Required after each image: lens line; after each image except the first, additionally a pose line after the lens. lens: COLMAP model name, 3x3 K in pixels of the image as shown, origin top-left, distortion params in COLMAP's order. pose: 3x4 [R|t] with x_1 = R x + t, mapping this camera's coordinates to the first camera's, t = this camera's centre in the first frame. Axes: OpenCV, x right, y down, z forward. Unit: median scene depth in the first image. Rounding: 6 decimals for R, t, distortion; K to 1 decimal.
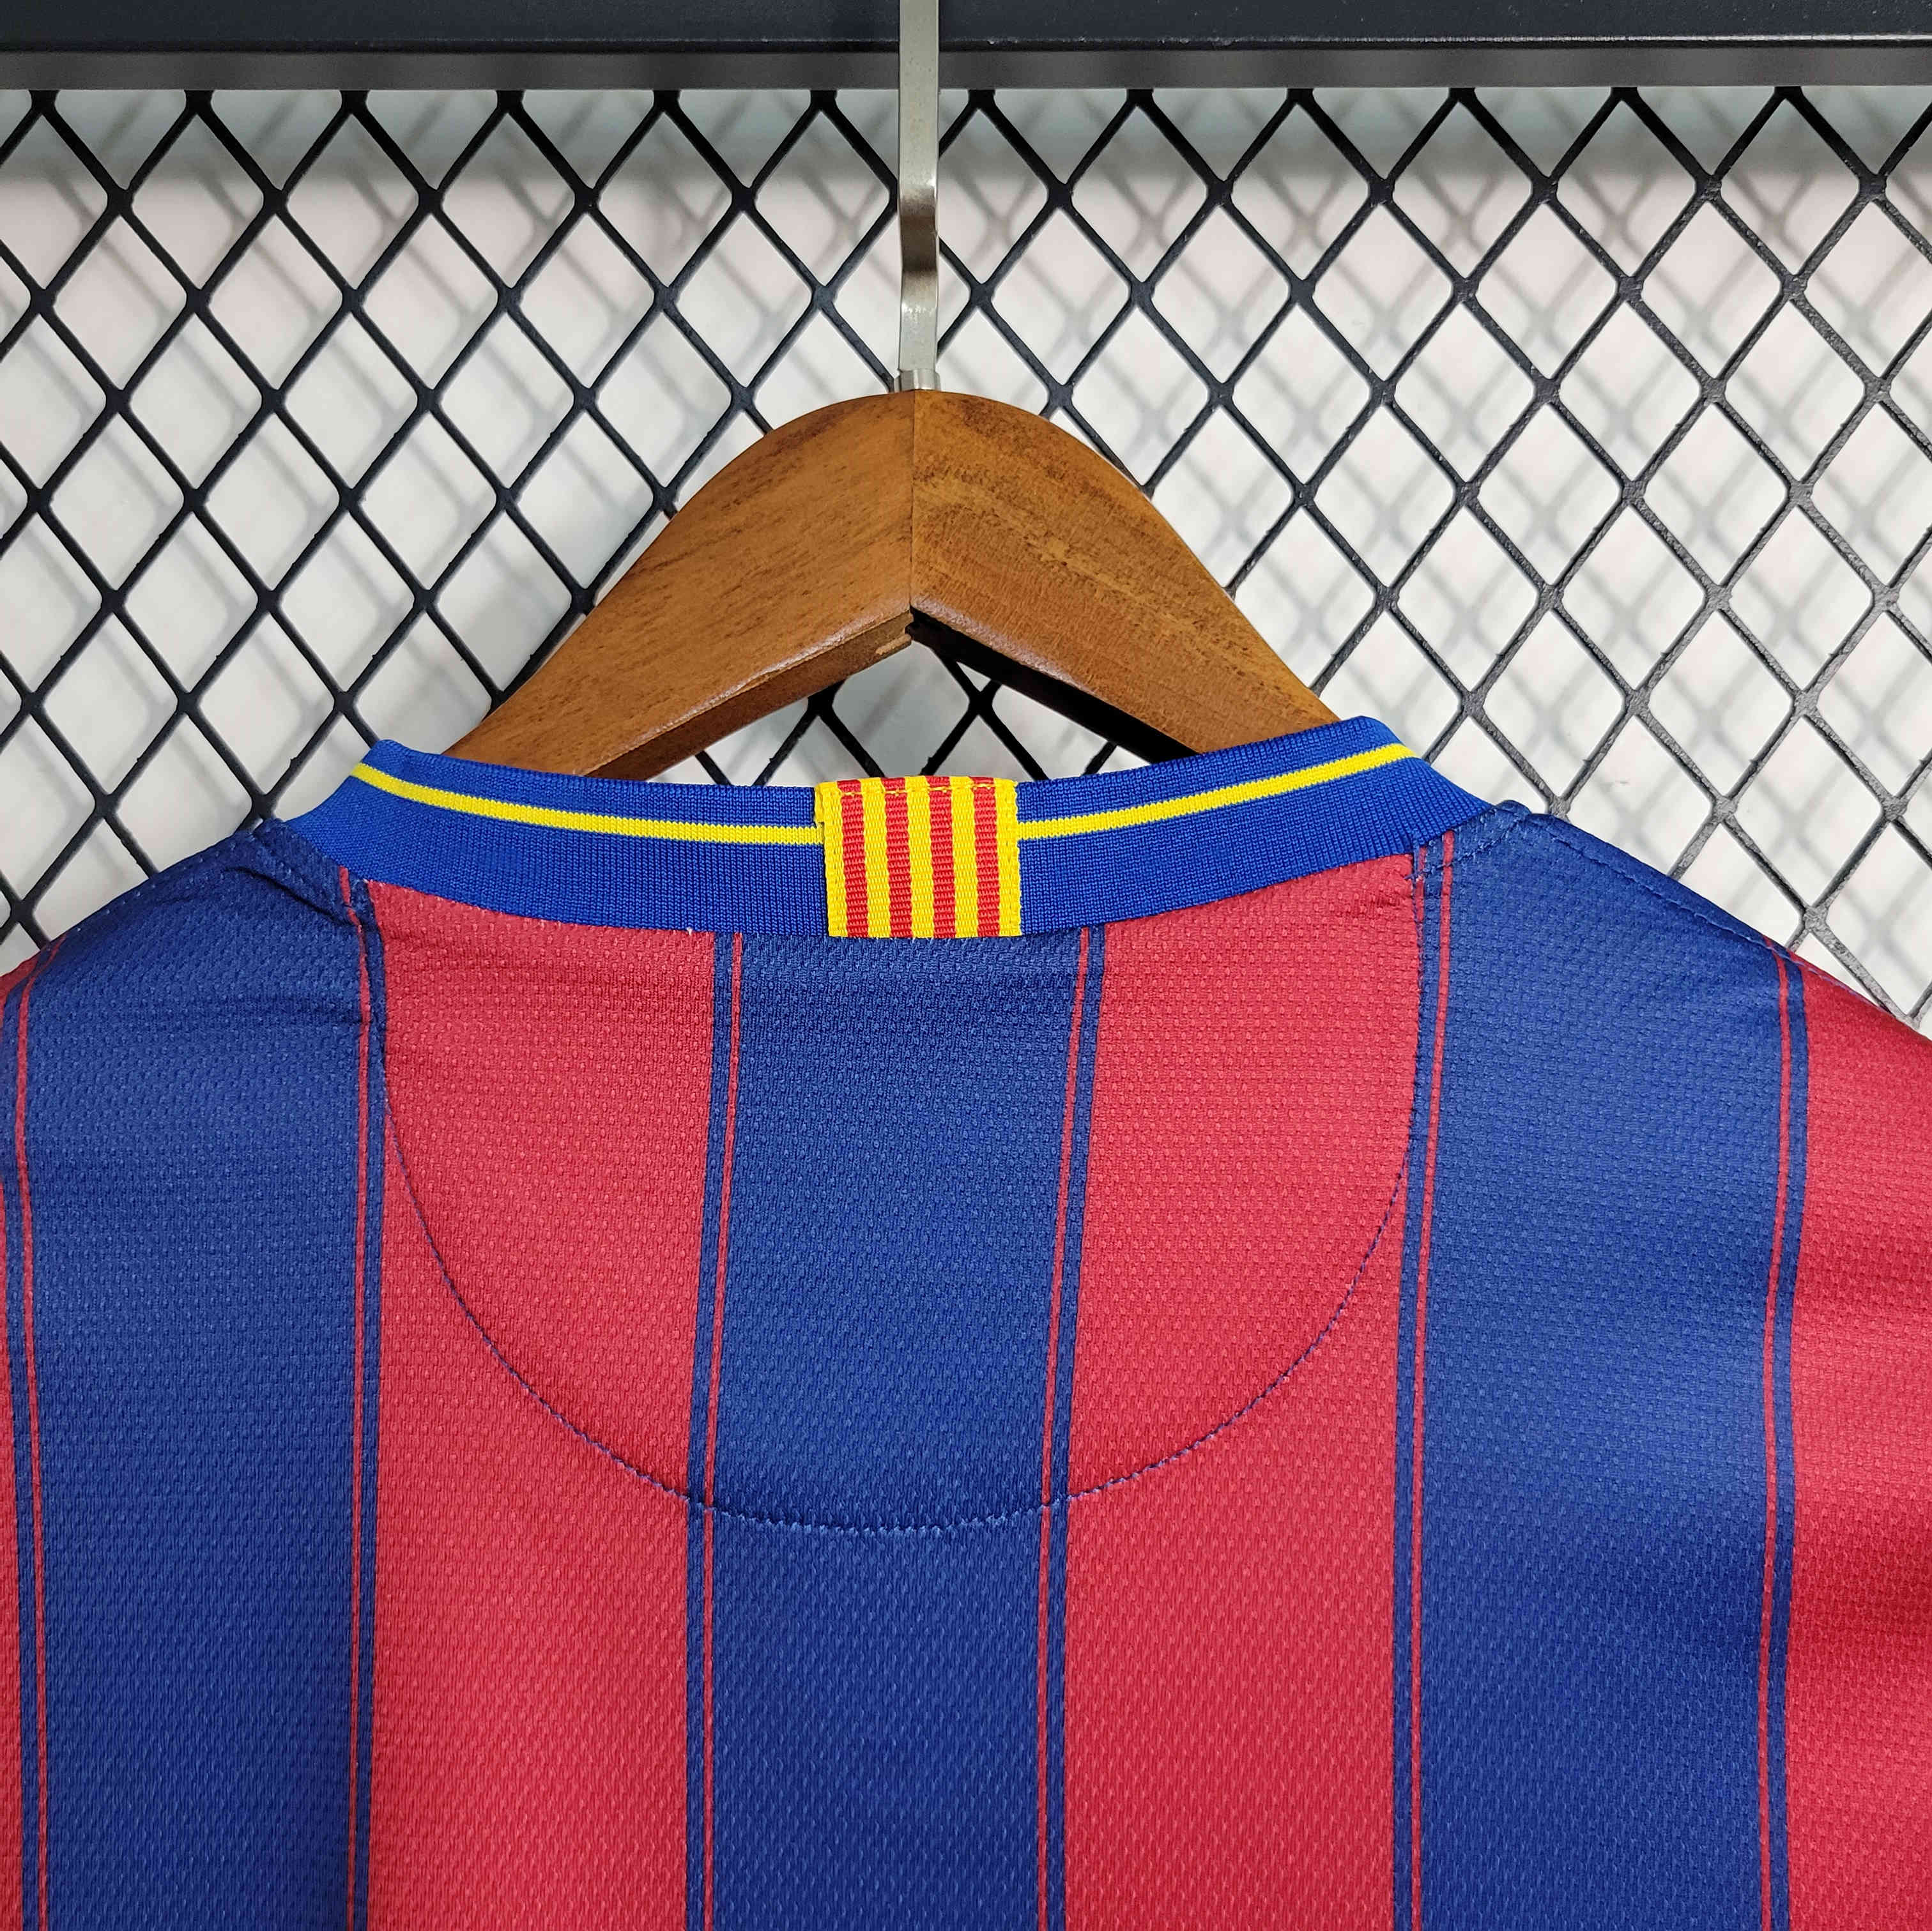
lens RADIAL K [[2038.9, 0, 966.0], [0, 2038.9, 965.5], [0, 0, 1]] dist [0.003533, -0.014313]
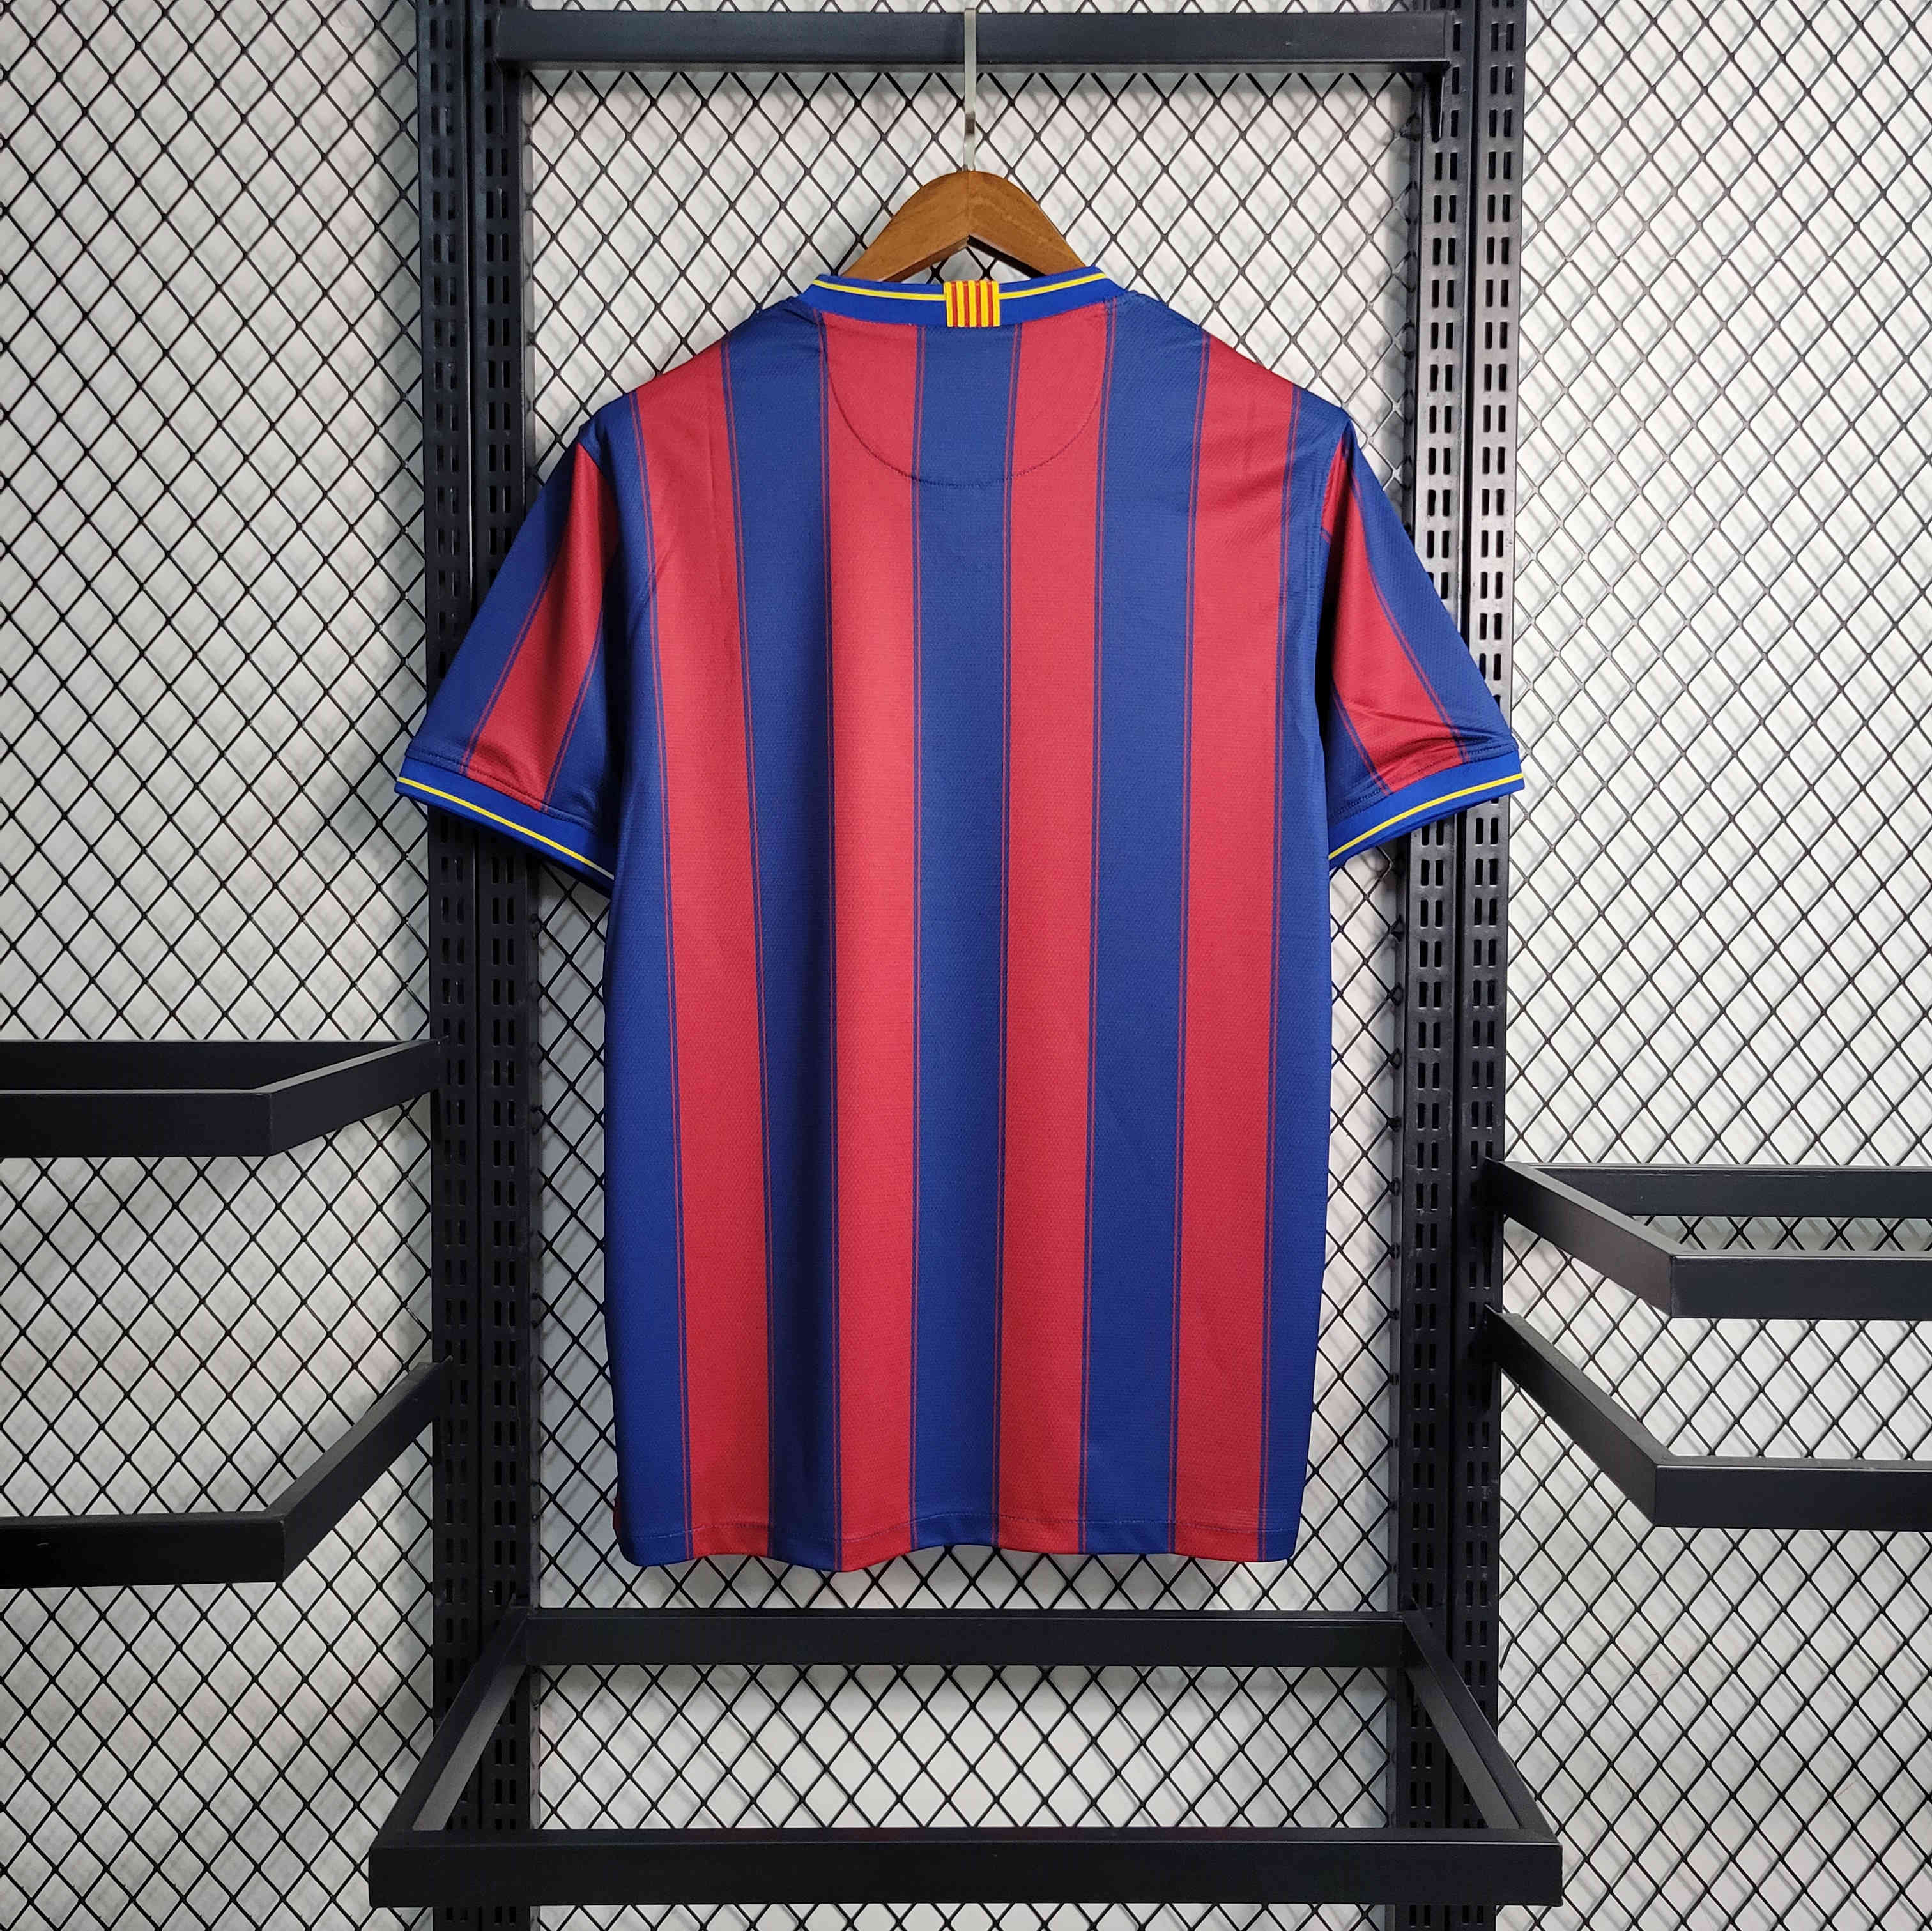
lens RADIAL K [[1933.4, 0, 966.0], [0, 1933.4, 965.5], [0, 0, 1]] dist [0.014065, -0.009250]
pose [[0.999883, -0.003349, 0.014898, -0.086473], [0.001326, 0.991012, 0.133766, 0.637080], [-0.015212, -0.133731, 0.990901, -2.525024]]
